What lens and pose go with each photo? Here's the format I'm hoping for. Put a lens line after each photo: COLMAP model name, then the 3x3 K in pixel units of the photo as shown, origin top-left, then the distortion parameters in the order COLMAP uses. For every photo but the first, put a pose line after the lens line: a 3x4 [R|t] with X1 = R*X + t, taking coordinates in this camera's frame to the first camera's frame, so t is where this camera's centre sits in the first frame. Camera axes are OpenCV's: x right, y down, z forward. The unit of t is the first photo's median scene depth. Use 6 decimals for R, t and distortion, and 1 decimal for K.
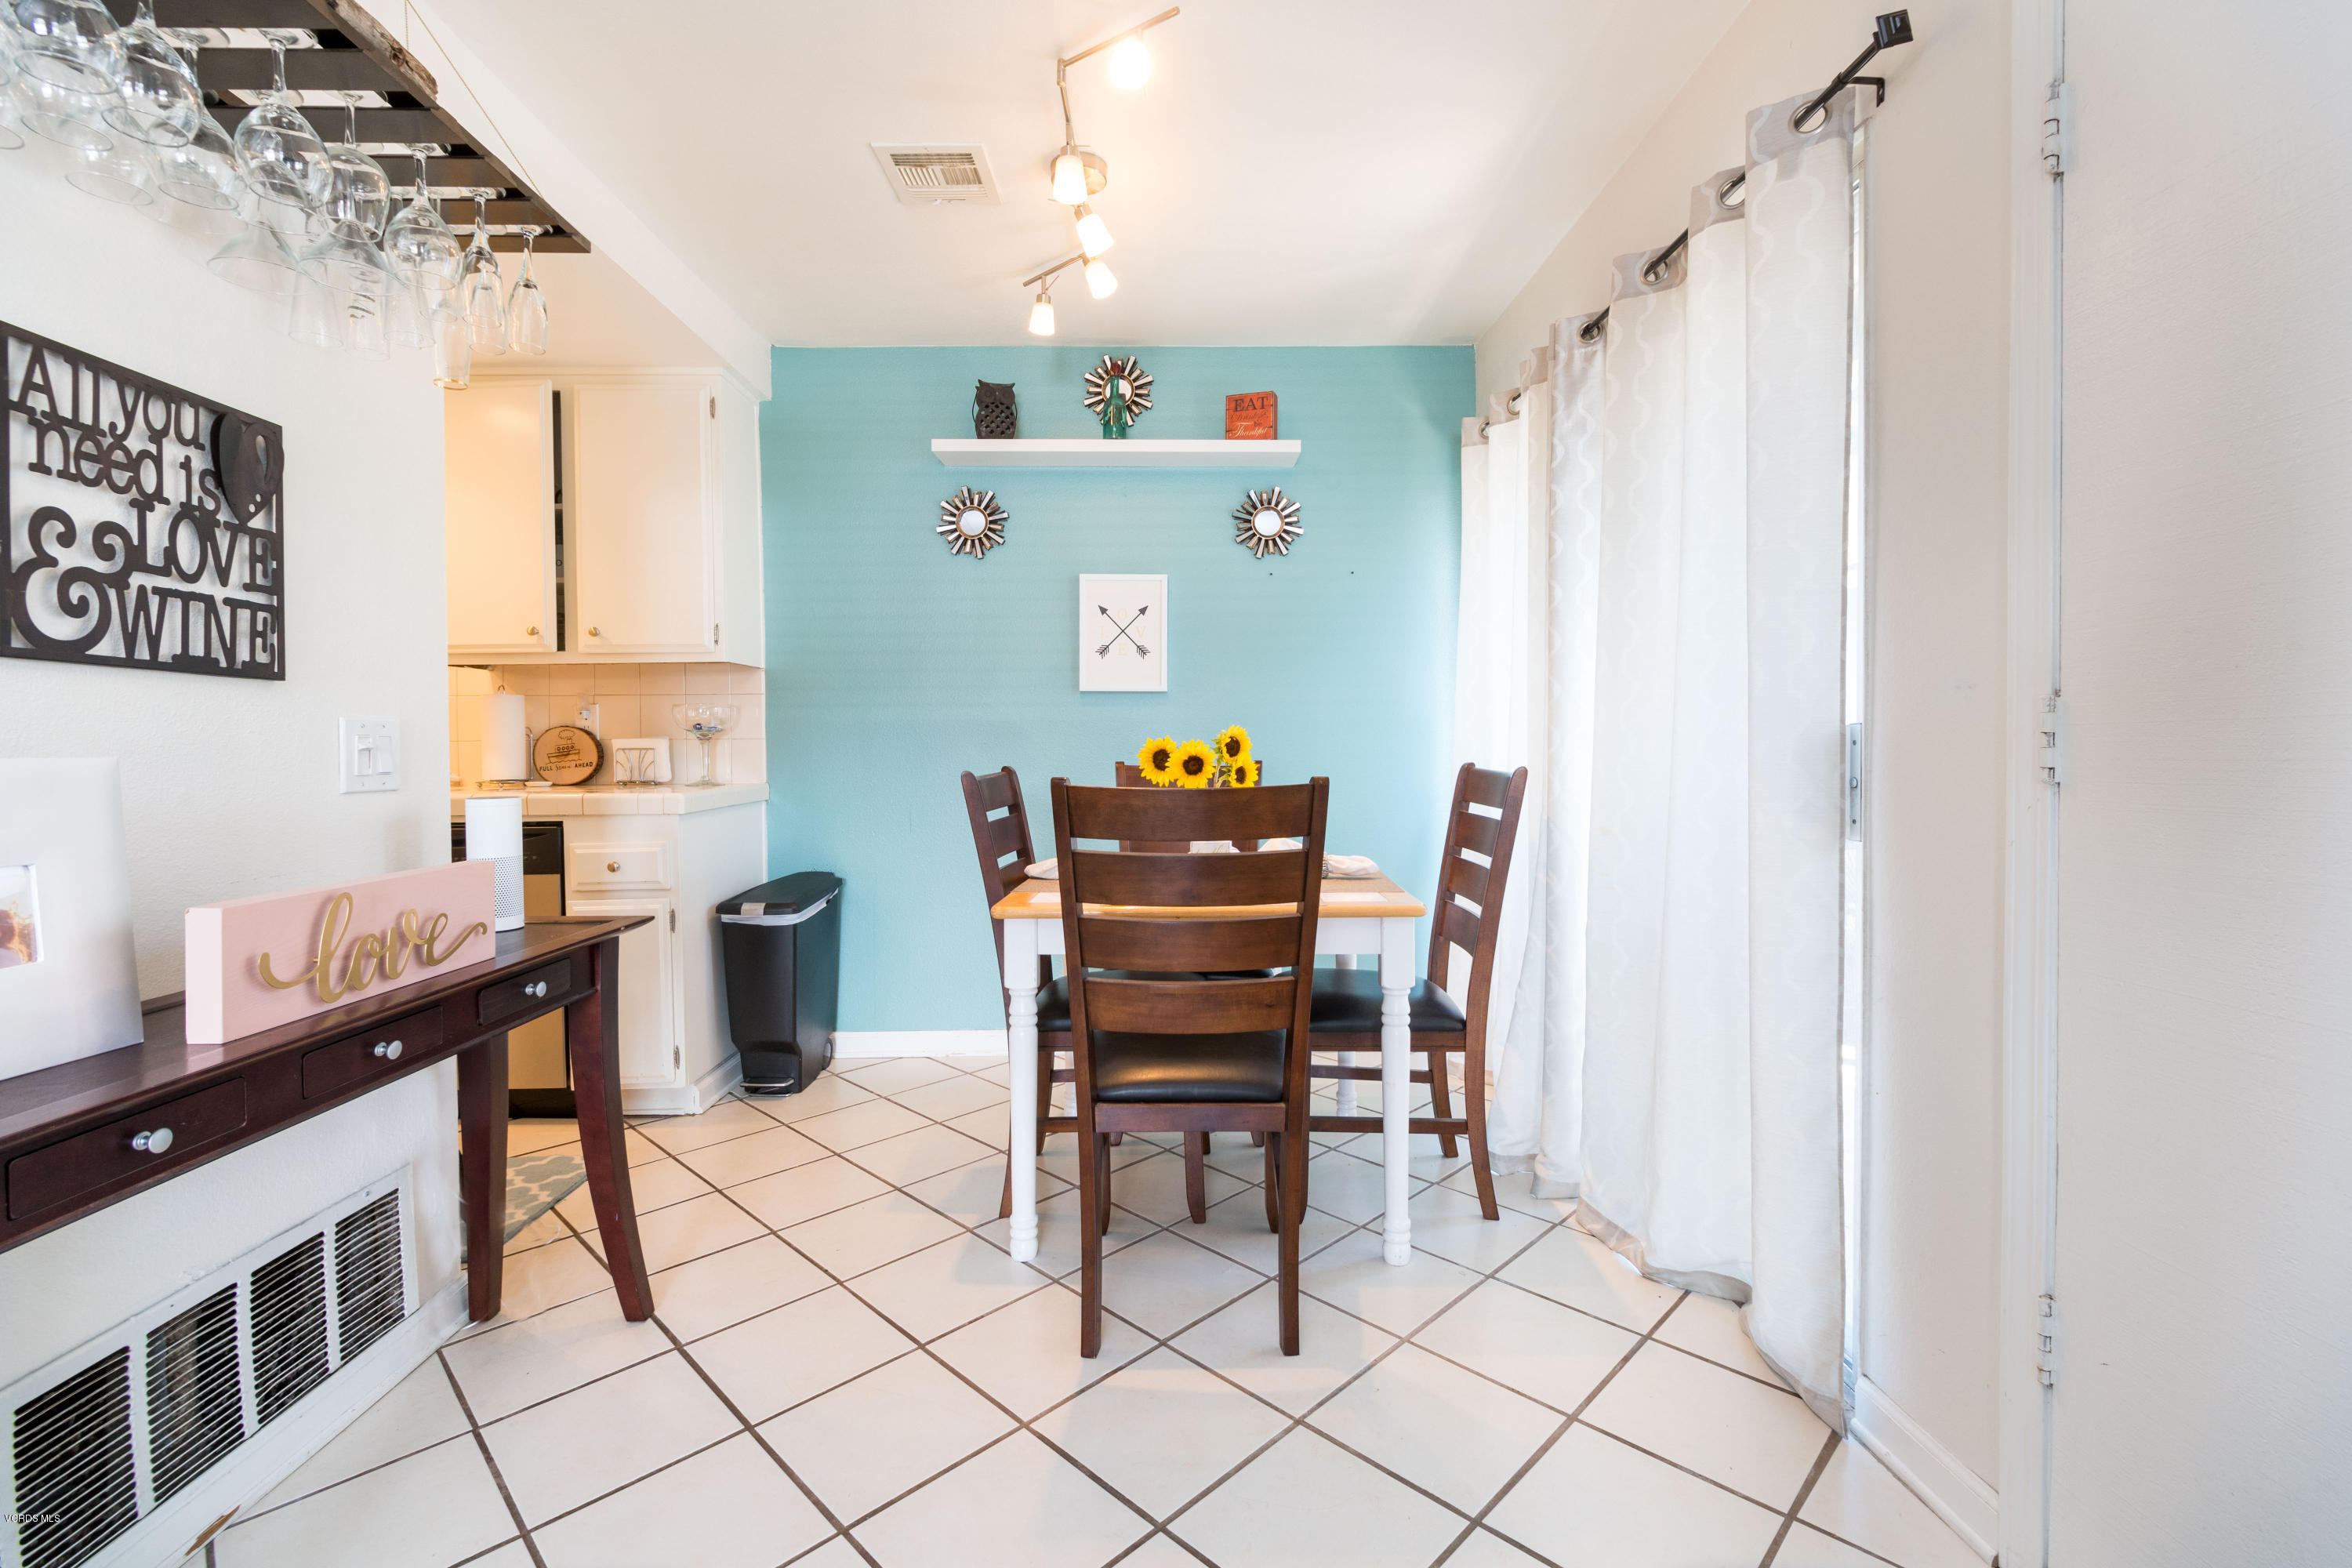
lens RADIAL K [[1033.2, 0, 1181.8], [0, 1033.2, 761.3], [0, 0, 1]] dist [-0.001644, -0.000774]
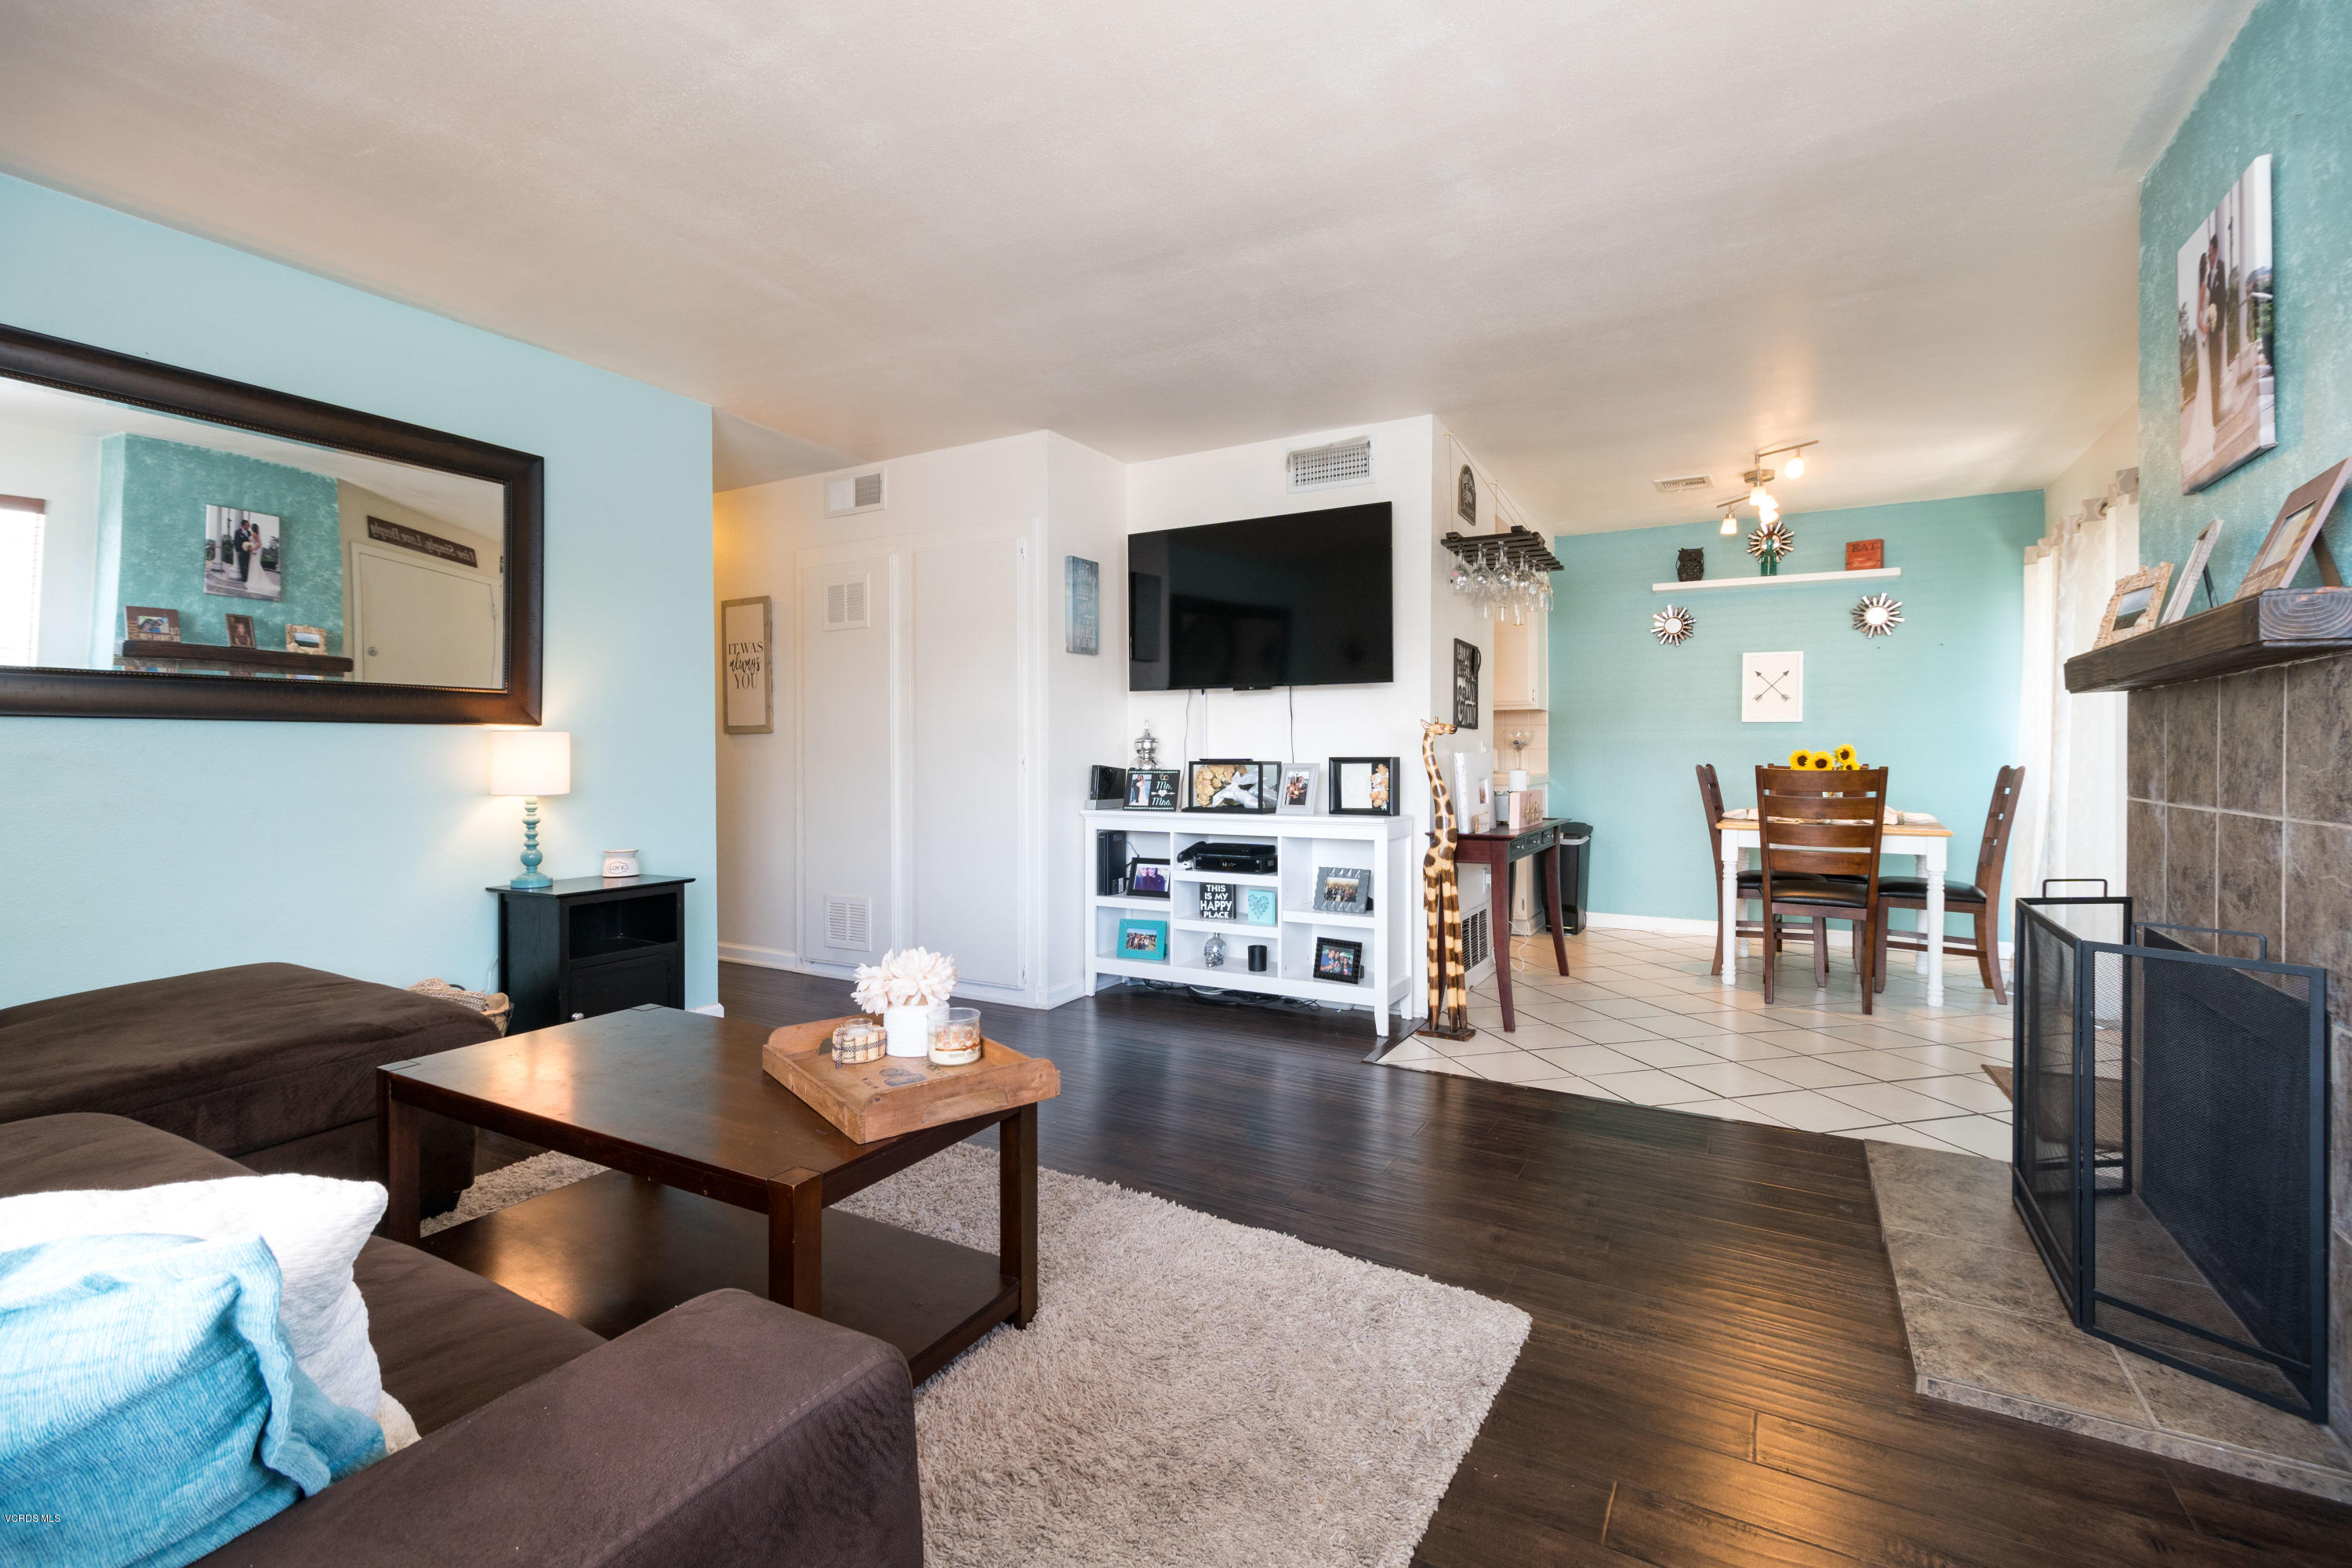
lens RADIAL K [[1033.2, 0, 1181.8], [0, 1033.2, 761.3], [0, 0, 1]] dist [-0.001644, -0.000774]
pose [[0.857753, 0.011332, -0.513938, -0.017561], [-0.017594, 0.999818, -0.007318, 0.027187], [0.513761, 0.015319, 0.857796, -1.015203]]
